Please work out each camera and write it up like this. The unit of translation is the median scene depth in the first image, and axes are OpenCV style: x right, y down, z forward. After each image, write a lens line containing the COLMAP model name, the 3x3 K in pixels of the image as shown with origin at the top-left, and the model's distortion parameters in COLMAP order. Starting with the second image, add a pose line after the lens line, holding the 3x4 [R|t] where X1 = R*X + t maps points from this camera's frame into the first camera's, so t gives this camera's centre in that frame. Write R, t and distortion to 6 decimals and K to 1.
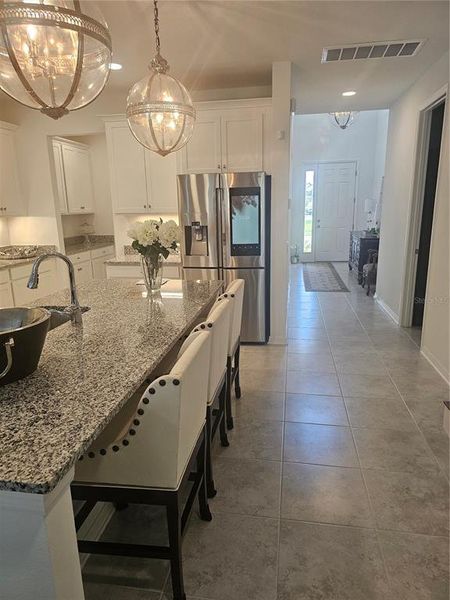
lens RADIAL K [[393.2, 0, 222.6], [0, 393.2, 293.6], [0, 0, 1]] dist [0.027532, -0.004566]
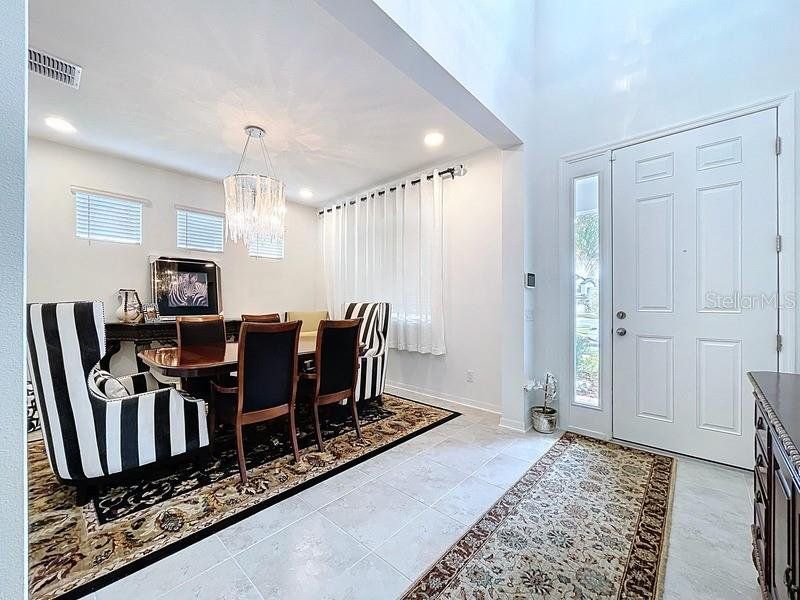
lens RADIAL K [[322.3, 0, 398.8], [0, 322.3, 301.7], [0, 0, 1]] dist [0.000901, -0.000602]
pose [[0.833543, 0.019919, -0.552095, 0.555377], [-0.135261, 0.976292, -0.168991, -0.295118], [0.535640, 0.215538, 0.816476, 1.597931]]
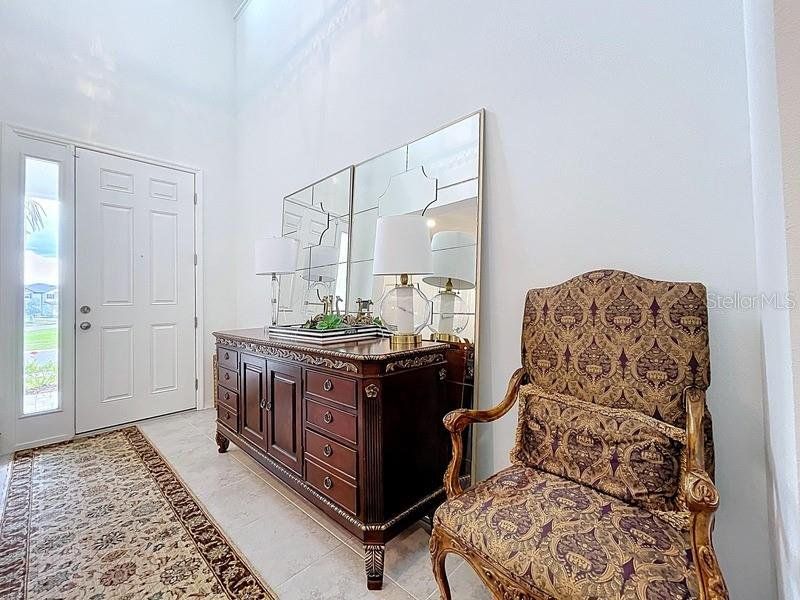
lens RADIAL K [[346.7, 0, 398.2], [0, 346.7, 293.0], [0, 0, 1]] dist [-0.000897, 0.000056]
pose [[0.559497, 0.029312, 0.828314, 0.348251], [0.191548, 0.967747, -0.163630, -0.233749], [-0.806394, 0.250212, 0.535837, 1.465280]]
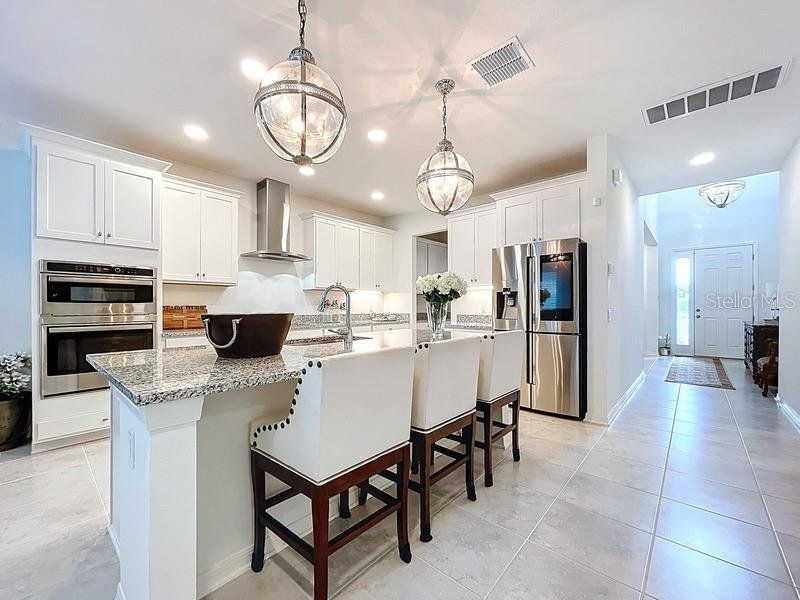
lens RADIAL K [[322.3, 0, 404.7], [0, 322.3, 309.9], [0, 0, 1]] dist [0.000901, -0.000602]
pose [[0.848357, 0.021613, -0.528983, 0.154312], [-0.131073, 0.976635, -0.170306, 0.060791], [0.512943, 0.213816, 0.831368, 0.118089]]
